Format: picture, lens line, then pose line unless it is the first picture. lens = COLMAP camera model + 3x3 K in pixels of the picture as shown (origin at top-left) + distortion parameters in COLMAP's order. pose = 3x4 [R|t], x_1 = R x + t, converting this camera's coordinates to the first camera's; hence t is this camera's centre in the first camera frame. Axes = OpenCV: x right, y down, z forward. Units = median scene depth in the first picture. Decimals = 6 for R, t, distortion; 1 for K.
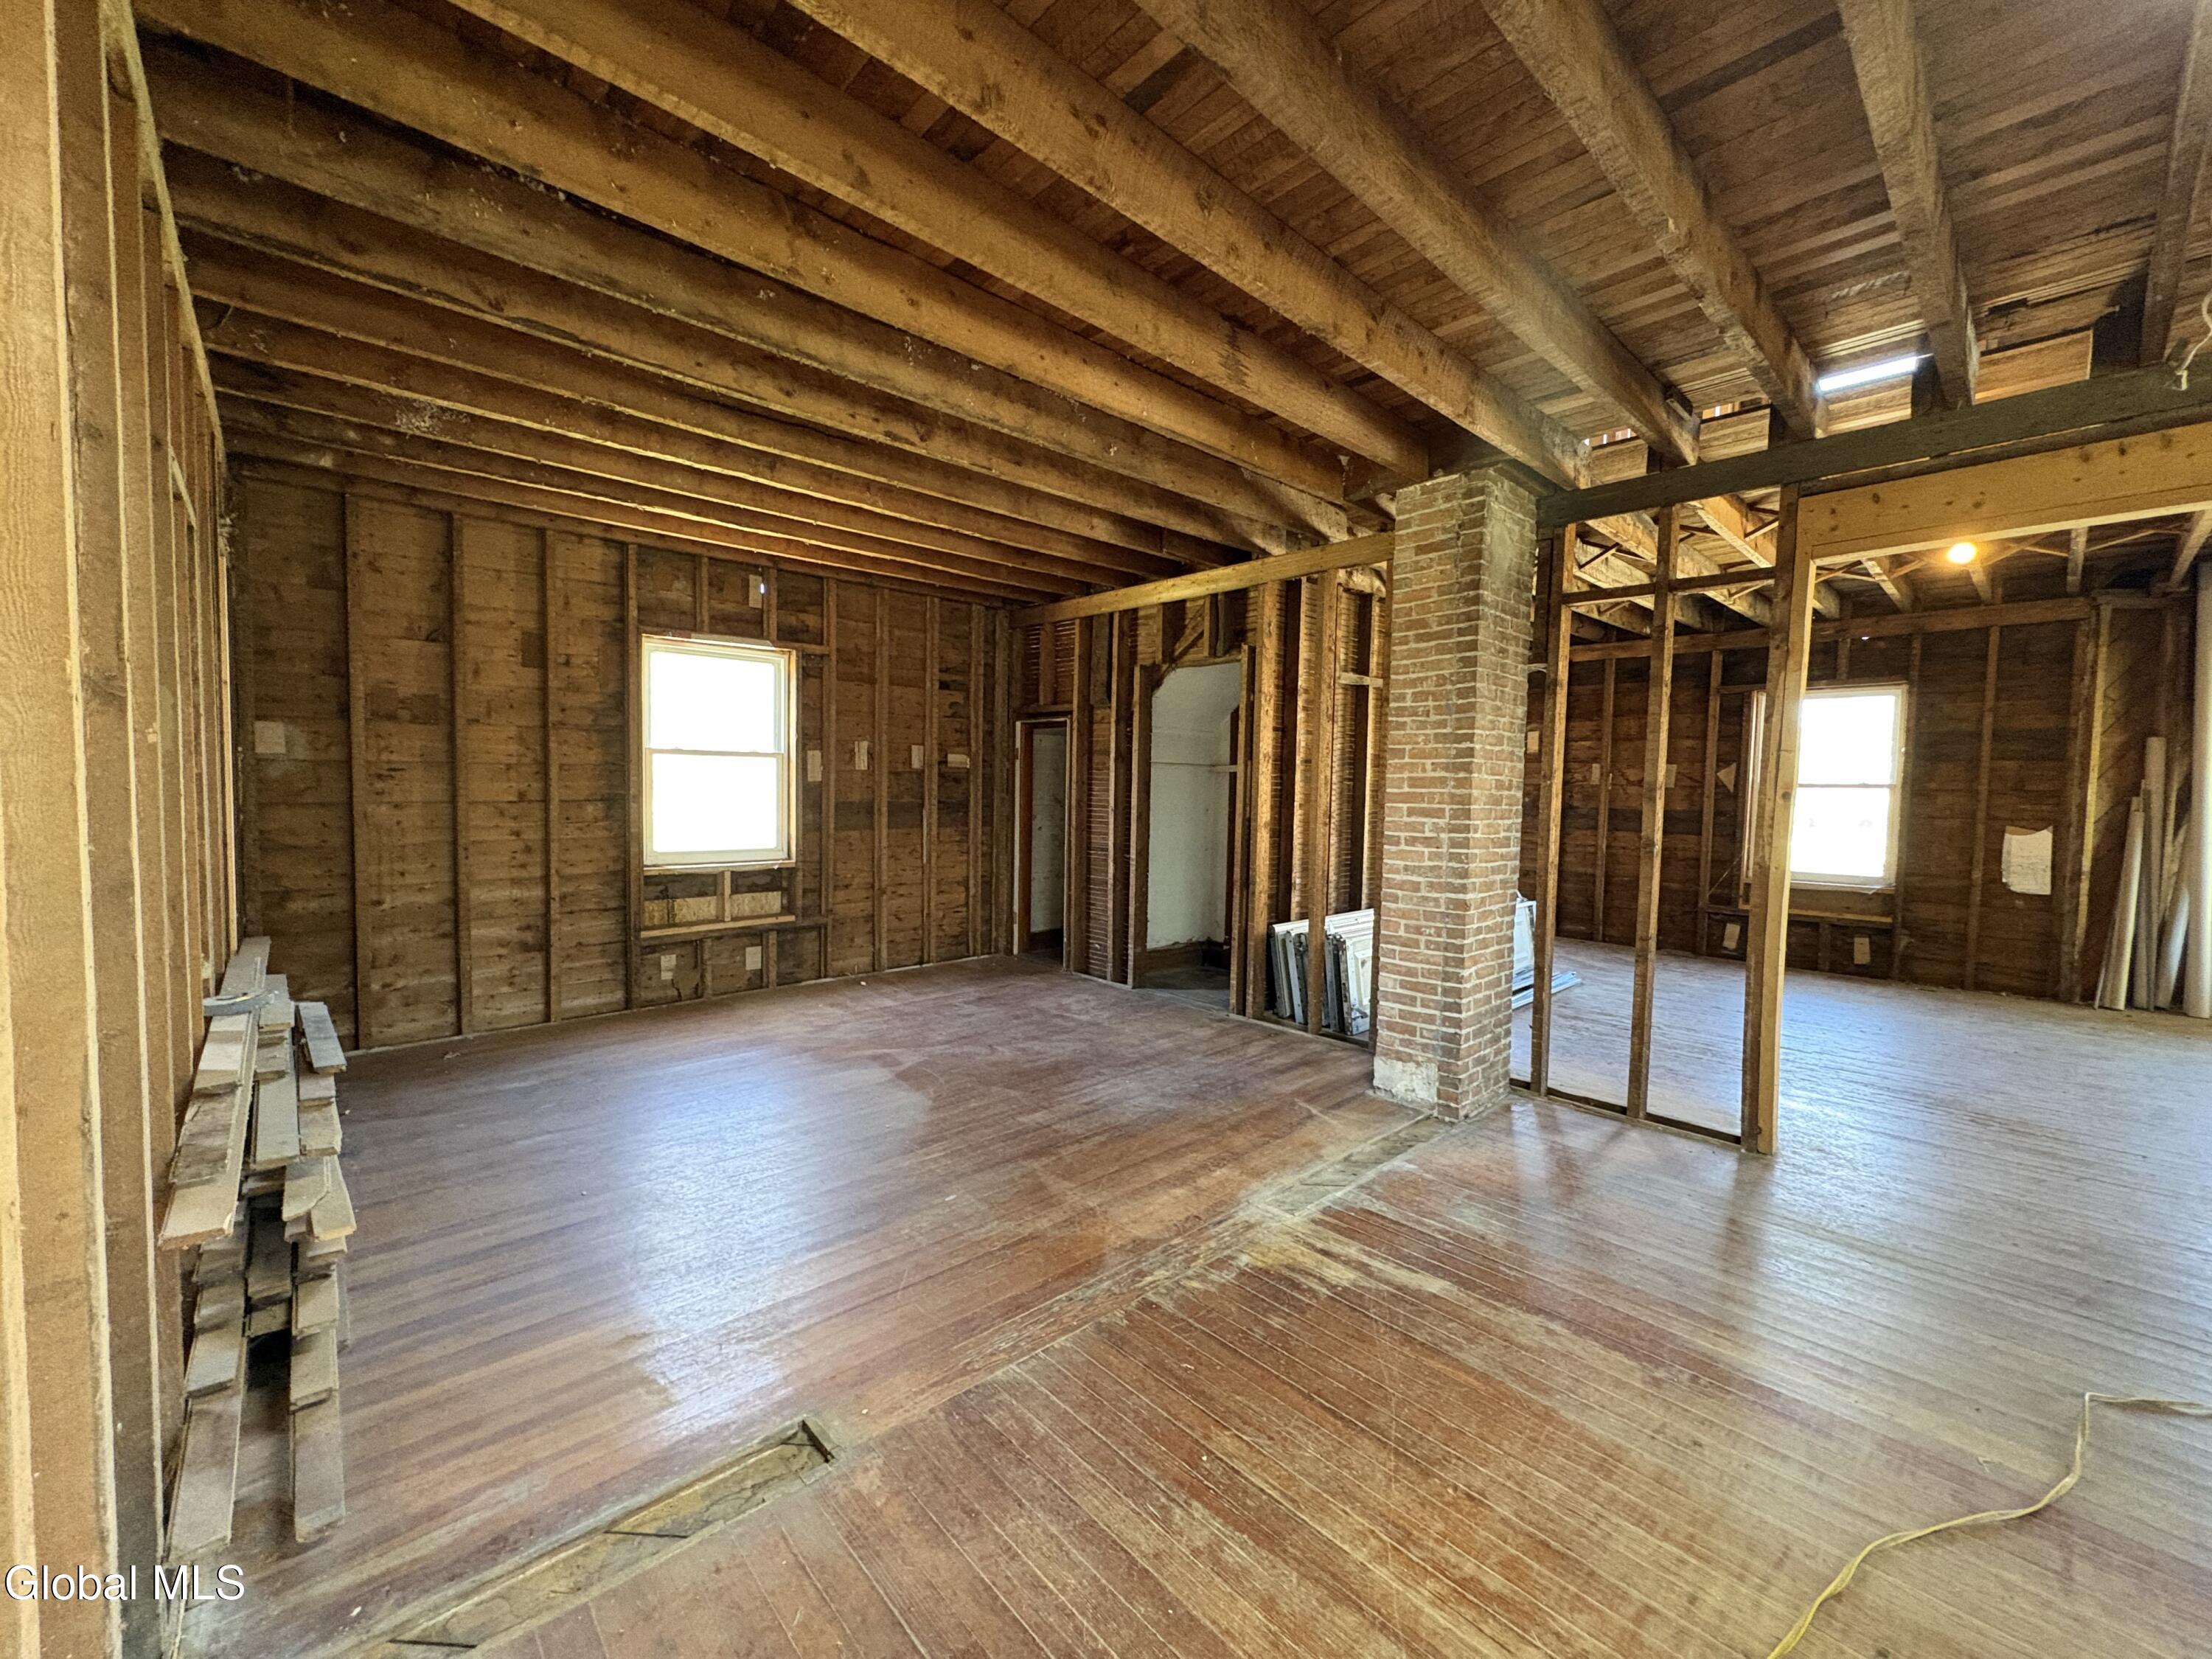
lens RADIAL K [[878.4, 0, 1102.1], [0, 878.4, 830.6], [0, 0, 1]] dist [-0.001487, 0.000575]
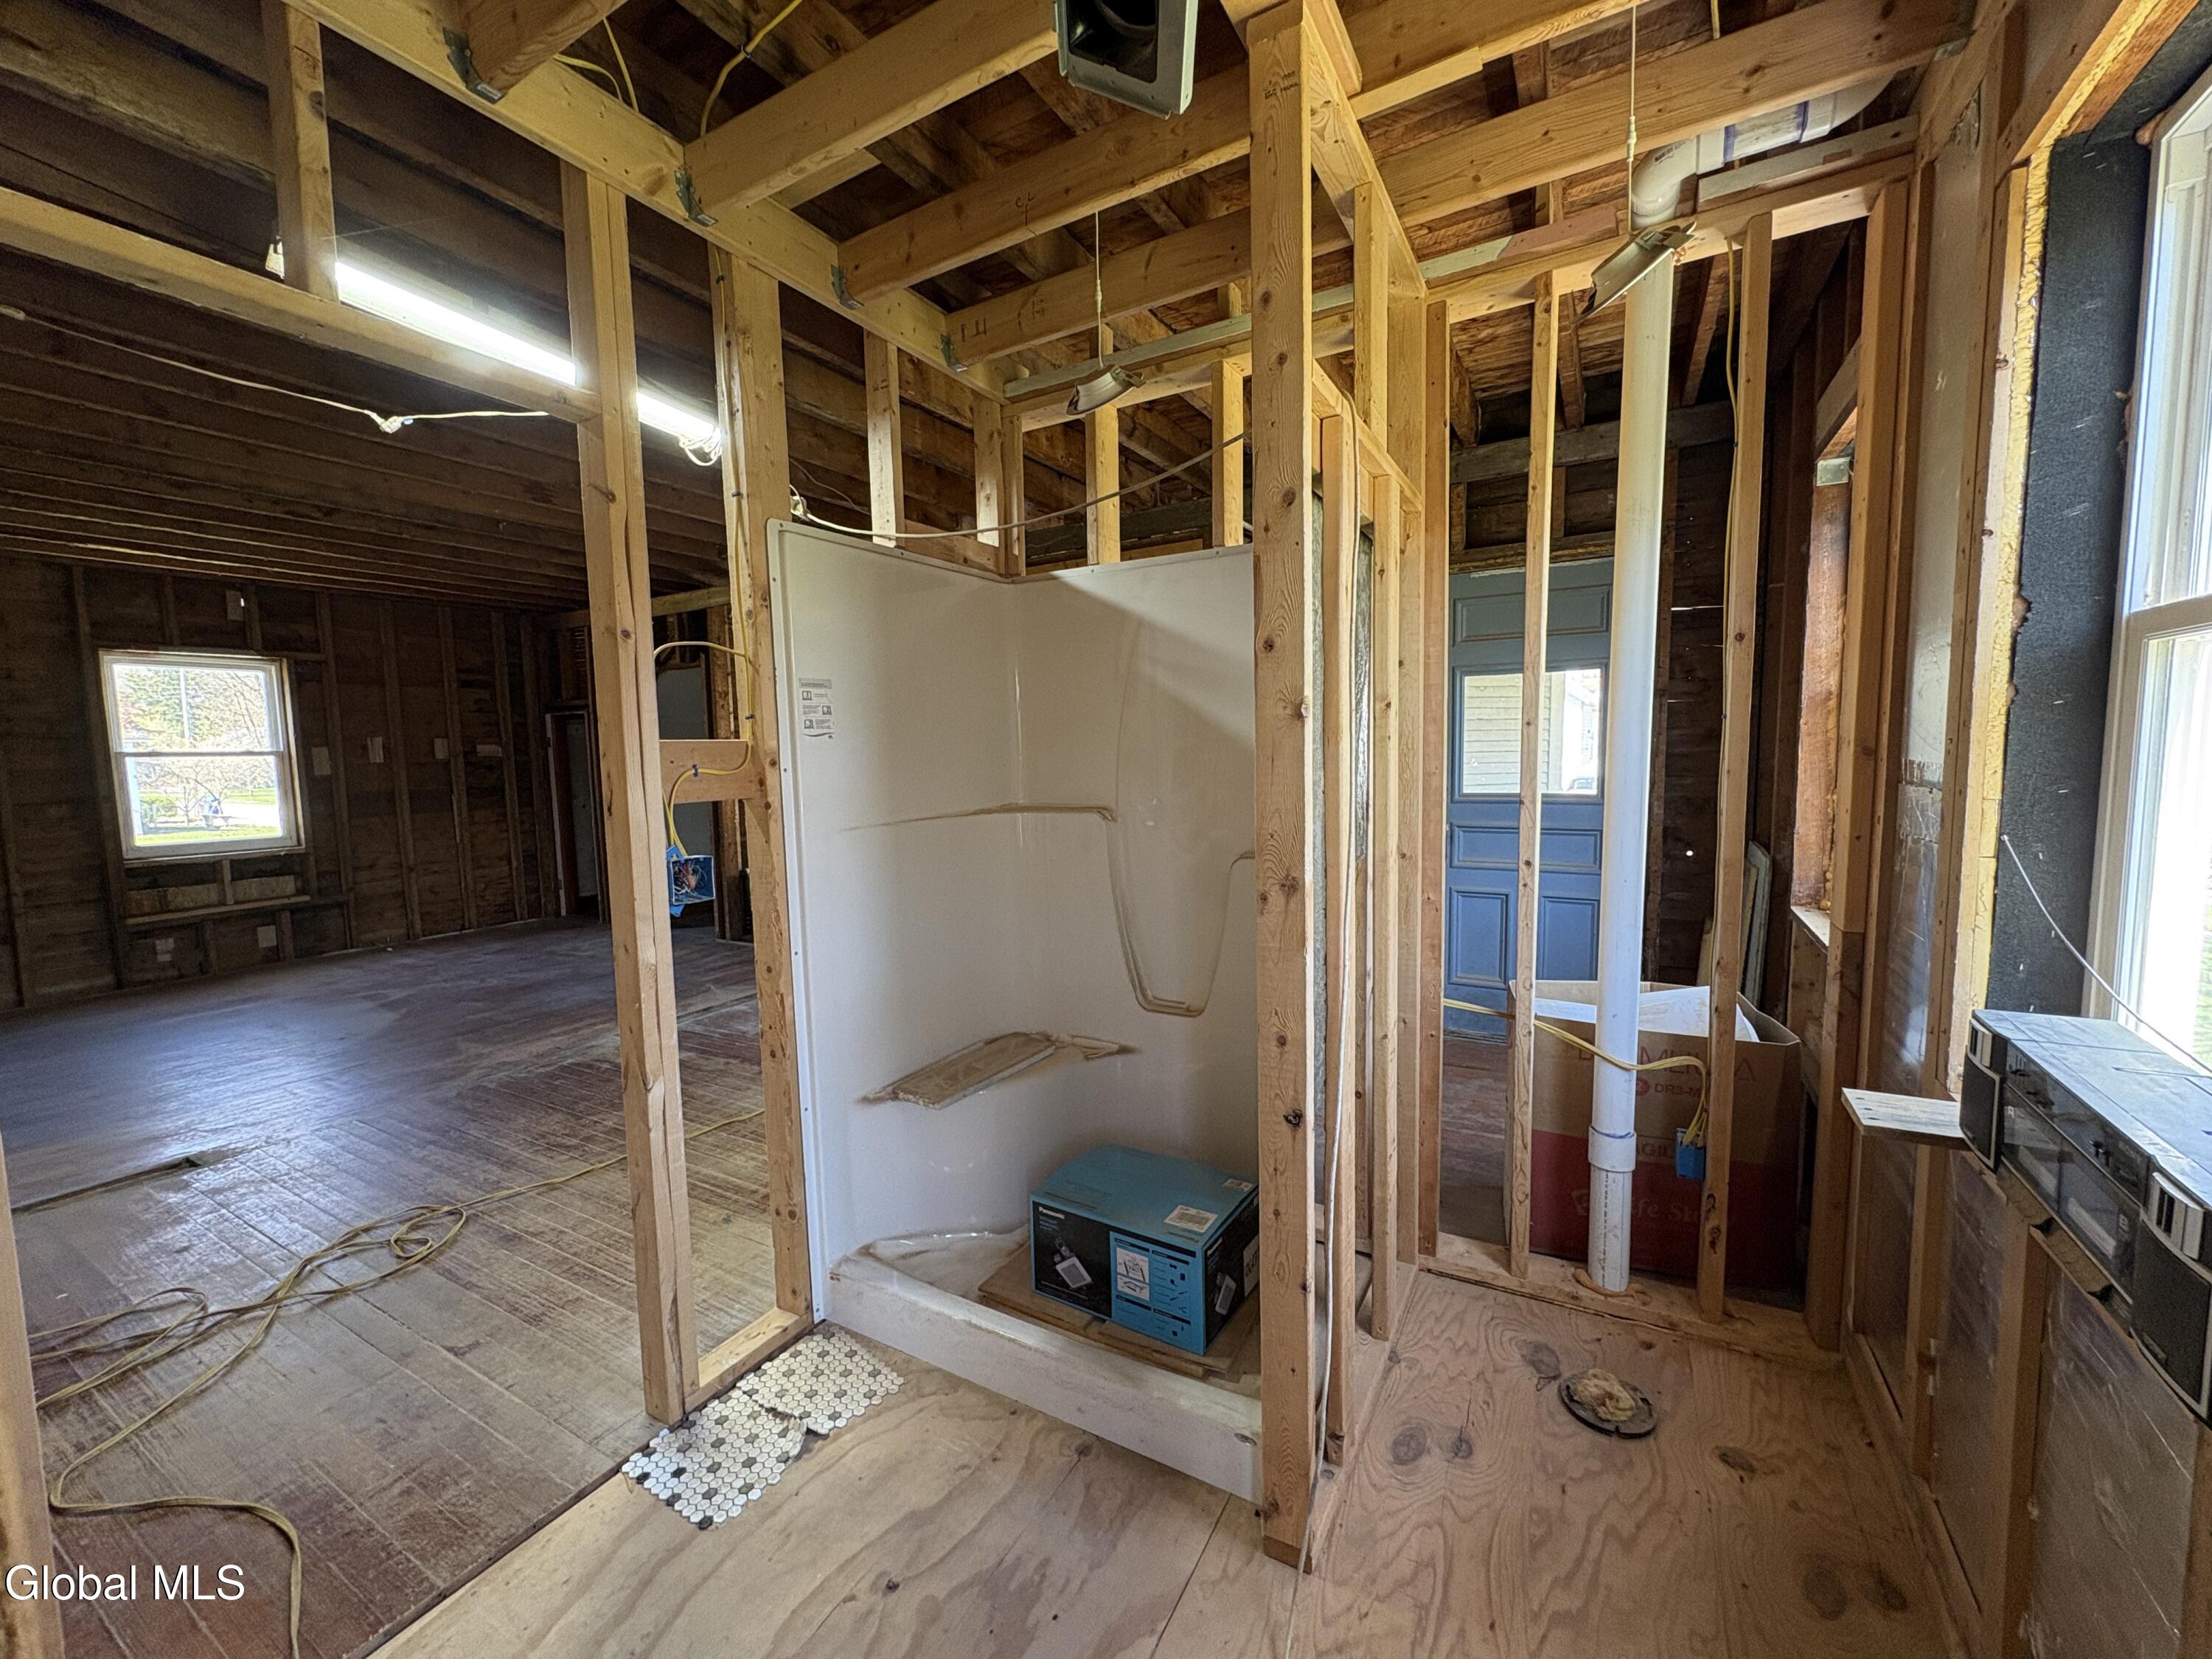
lens RADIAL K [[878.4, 0, 1106.8], [0, 878.4, 830.7], [0, 0, 1]] dist [-0.001487, 0.000575]
pose [[0.952934, -0.065163, 0.296091, 0.329325], [0.055132, 0.997591, 0.042111, 0.025769], [-0.298121, -0.023805, 0.954231, -0.417222]]
